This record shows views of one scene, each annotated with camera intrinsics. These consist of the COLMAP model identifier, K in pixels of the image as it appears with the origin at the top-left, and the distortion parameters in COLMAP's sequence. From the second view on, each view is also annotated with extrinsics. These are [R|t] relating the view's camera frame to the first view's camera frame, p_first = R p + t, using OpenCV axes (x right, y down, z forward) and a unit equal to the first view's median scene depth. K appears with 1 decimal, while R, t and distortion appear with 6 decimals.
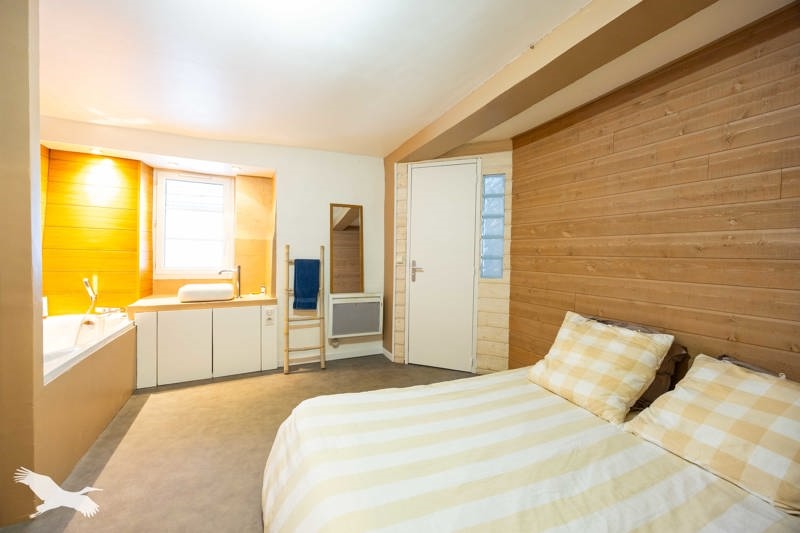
lens RADIAL K [[303.1, 0, 400.0], [0, 303.1, 266.5], [0, 0, 1]] dist [-0.003212, -0.000197]
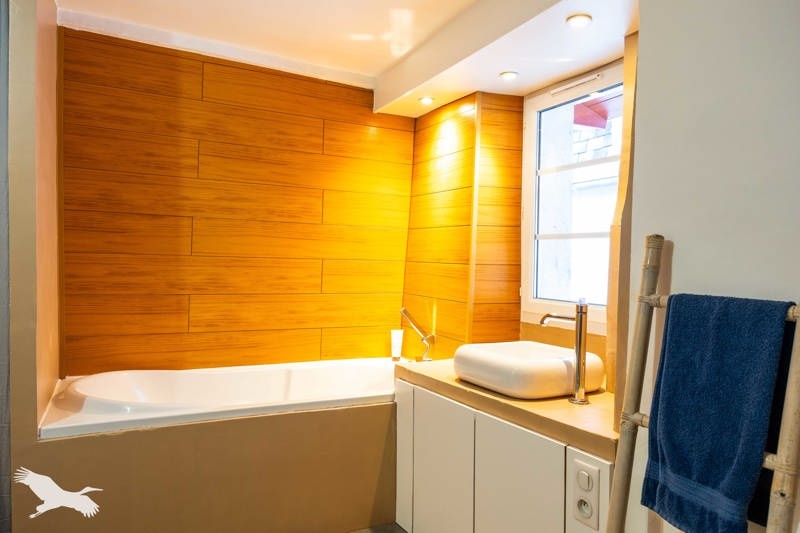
lens RADIAL K [[540.7, 0, 400.0], [0, 540.7, 266.5], [0, 0, 1]] dist [-0.000210, 0.000049]
pose [[0.026437, 0.004436, -0.999641, 0.074306], [-0.032494, 0.999466, 0.003576, -0.048642], [0.999122, 0.032388, 0.026567, 0.888563]]
